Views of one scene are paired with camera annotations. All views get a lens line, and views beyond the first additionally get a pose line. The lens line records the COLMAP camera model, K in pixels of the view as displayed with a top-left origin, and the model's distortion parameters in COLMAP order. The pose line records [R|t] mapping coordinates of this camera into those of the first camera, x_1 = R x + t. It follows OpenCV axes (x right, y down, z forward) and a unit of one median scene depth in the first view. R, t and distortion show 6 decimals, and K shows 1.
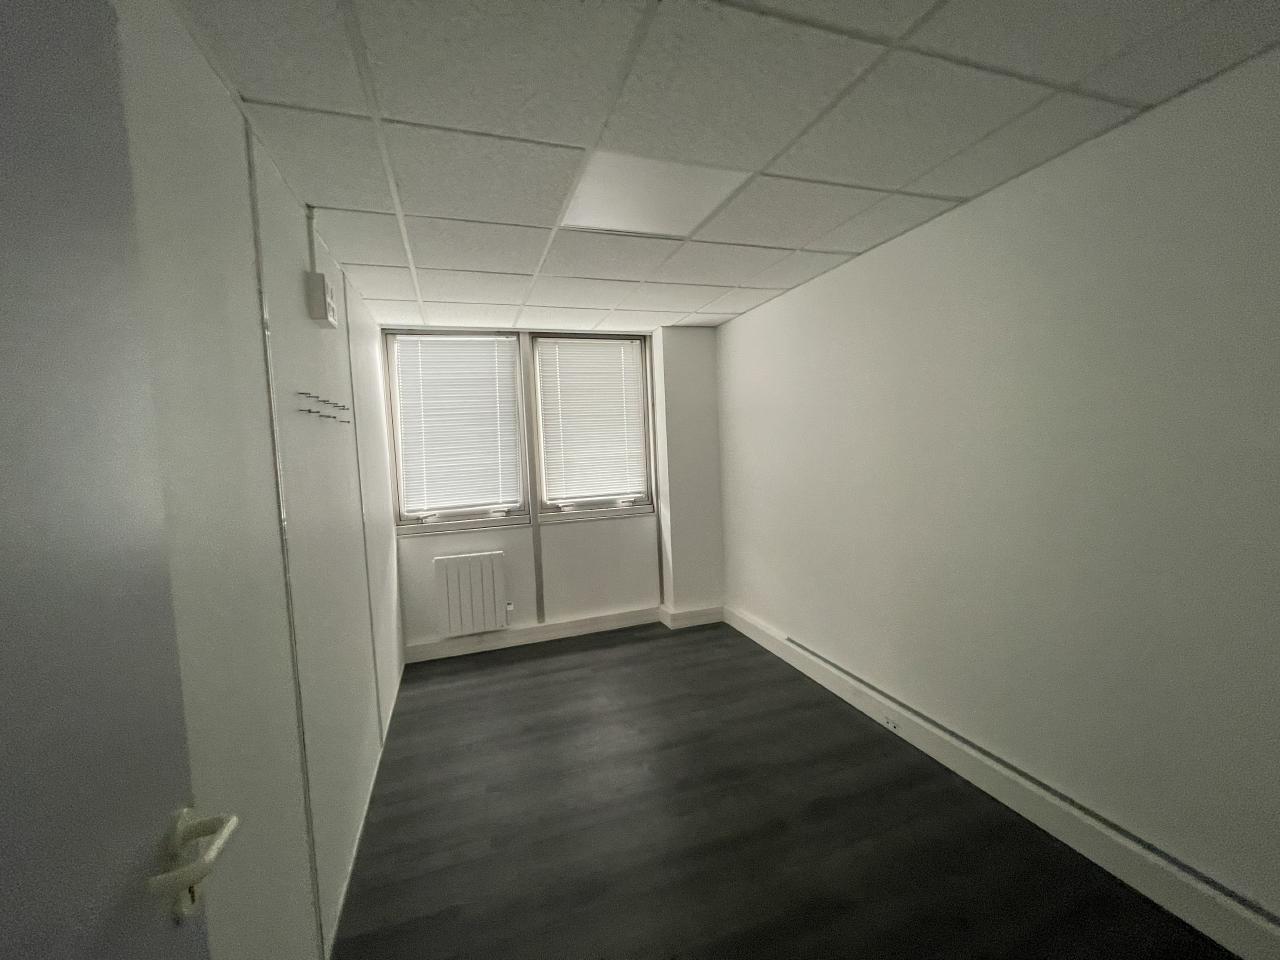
lens RADIAL K [[510.9, 0, 644.7], [0, 510.9, 484.2], [0, 0, 1]] dist [-0.004832, 0.000234]
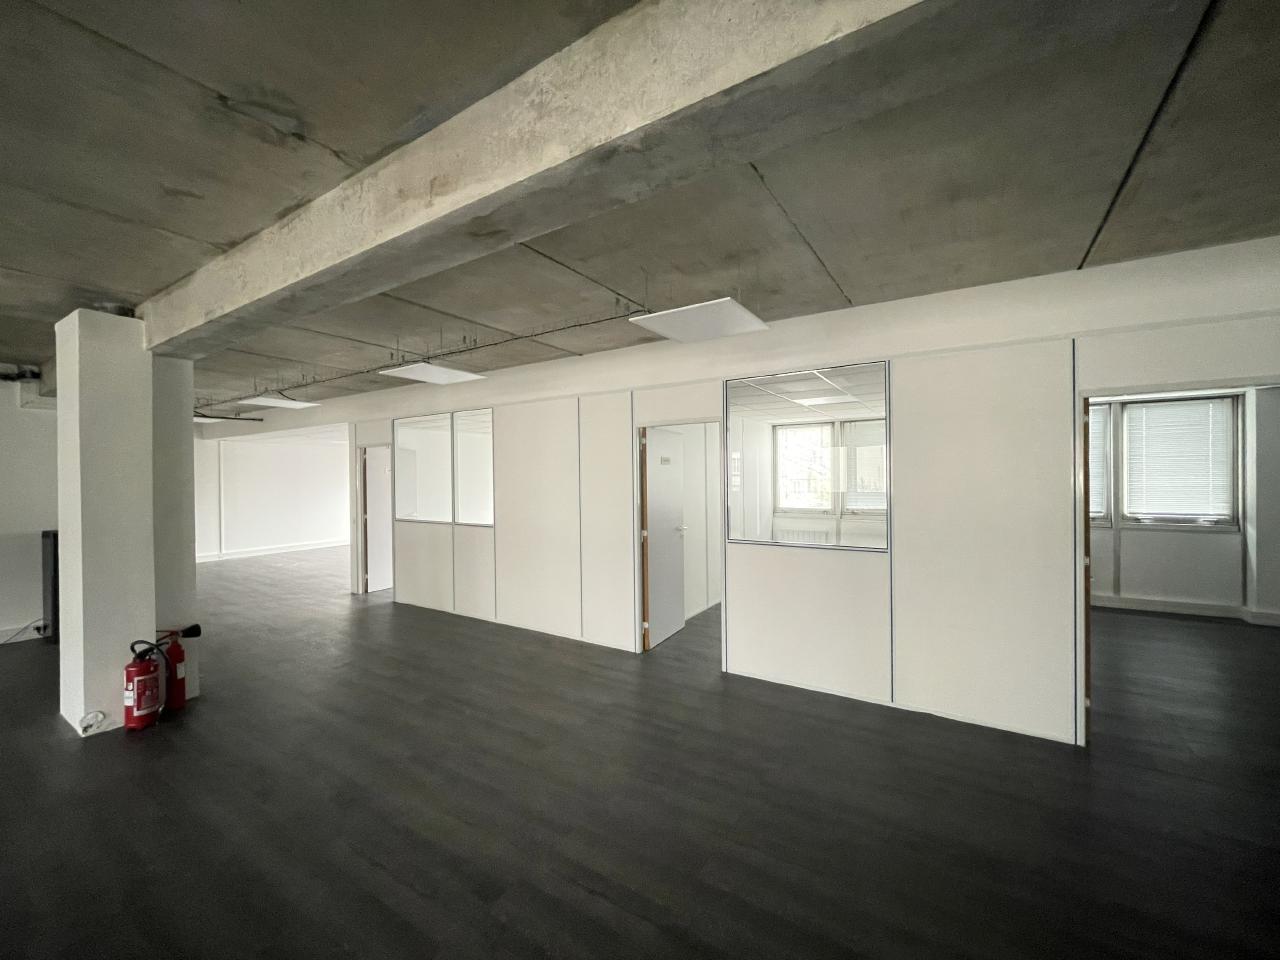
lens RADIAL K [[510.9, 0, 628.2], [0, 510.9, 471.5], [0, 0, 1]] dist [-0.004832, 0.000234]
pose [[0.647422, 0.043564, -0.760885, -0.012788], [-0.051067, 0.998601, 0.013723, -0.036458], [0.760419, 0.029971, 0.648741, -1.051429]]
